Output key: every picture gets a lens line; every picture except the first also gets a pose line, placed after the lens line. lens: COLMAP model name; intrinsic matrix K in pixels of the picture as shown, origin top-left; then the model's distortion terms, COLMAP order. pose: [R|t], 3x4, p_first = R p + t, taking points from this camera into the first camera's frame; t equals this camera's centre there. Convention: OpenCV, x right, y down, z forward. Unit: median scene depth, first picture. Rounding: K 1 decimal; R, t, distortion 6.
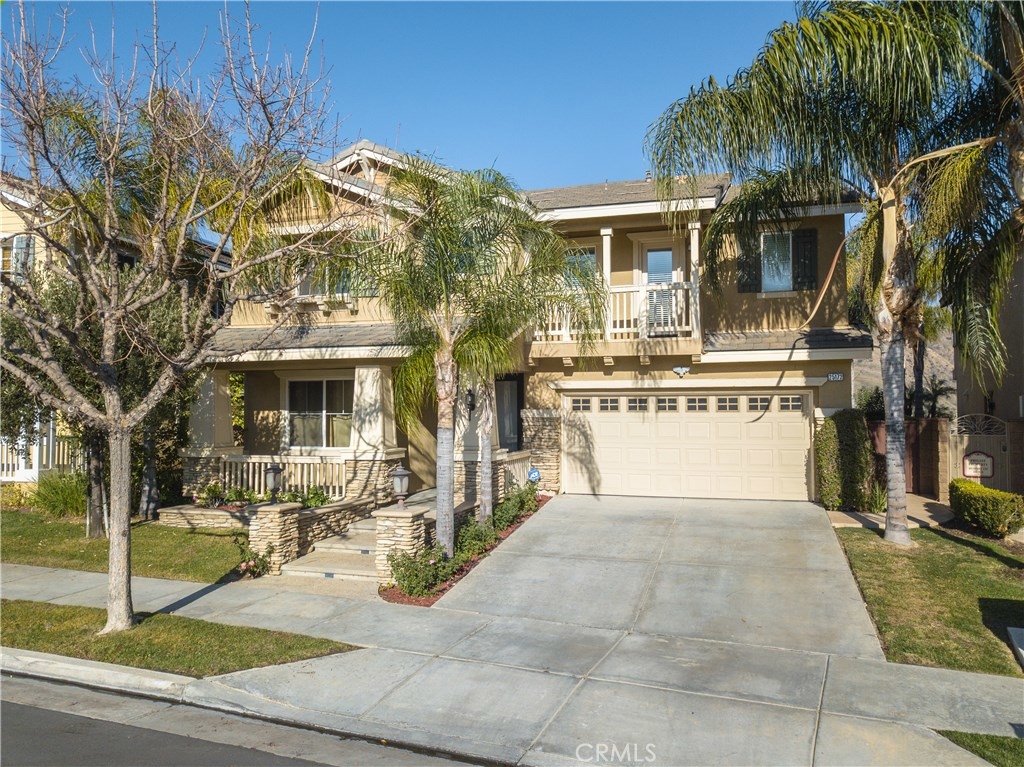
lens RADIAL K [[771.0, 0, 512.0], [0, 771.0, 383.5], [0, 0, 1]] dist [0.001570, 0.004757]
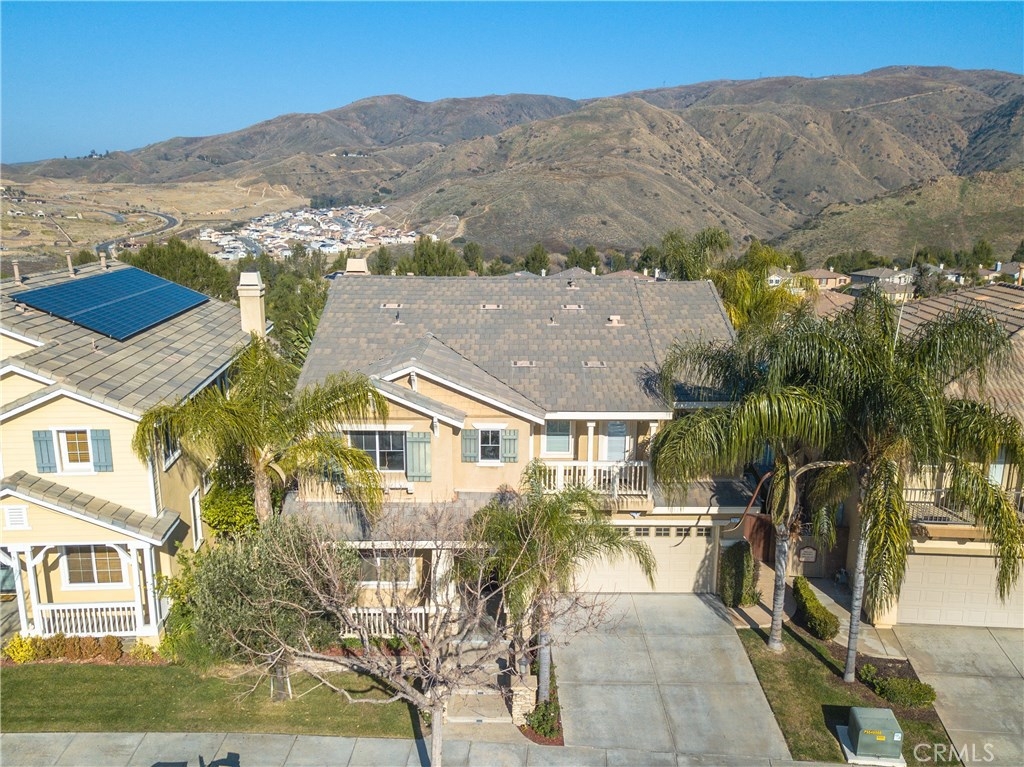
lens RADIAL K [[937.4, 0, 505.8], [0, 937.4, 454.0], [0, 0, 1]] dist [-0.001027, 0.015395]
pose [[0.956530, -0.064740, 0.284356, -0.854561], [-0.014315, 0.963450, 0.267504, -1.005289], [-0.291281, -0.259946, 0.920643, -0.862271]]
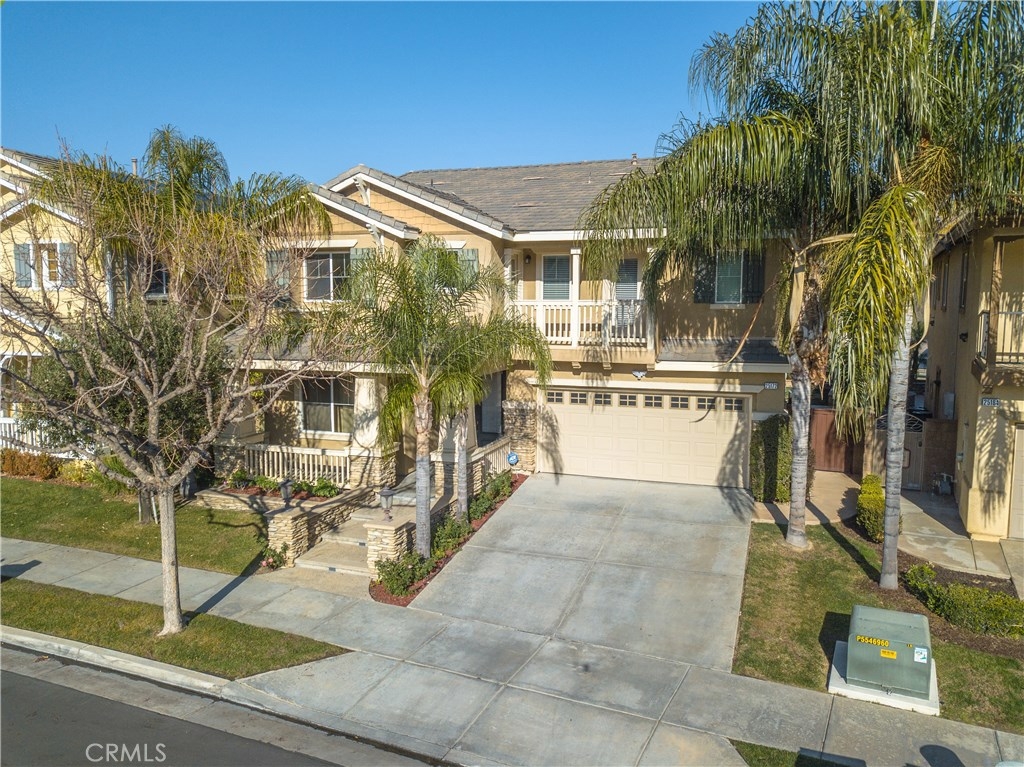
lens RADIAL K [[766.4, 0, 512.0], [0, 766.4, 383.5], [0, 0, 1]] dist [0.002532, -0.000212]
pose [[0.999483, 0.008573, -0.030986, 0.112302], [-0.004266, 0.990636, 0.136466, -0.269234], [0.031866, -0.136263, 0.990160, -0.231818]]
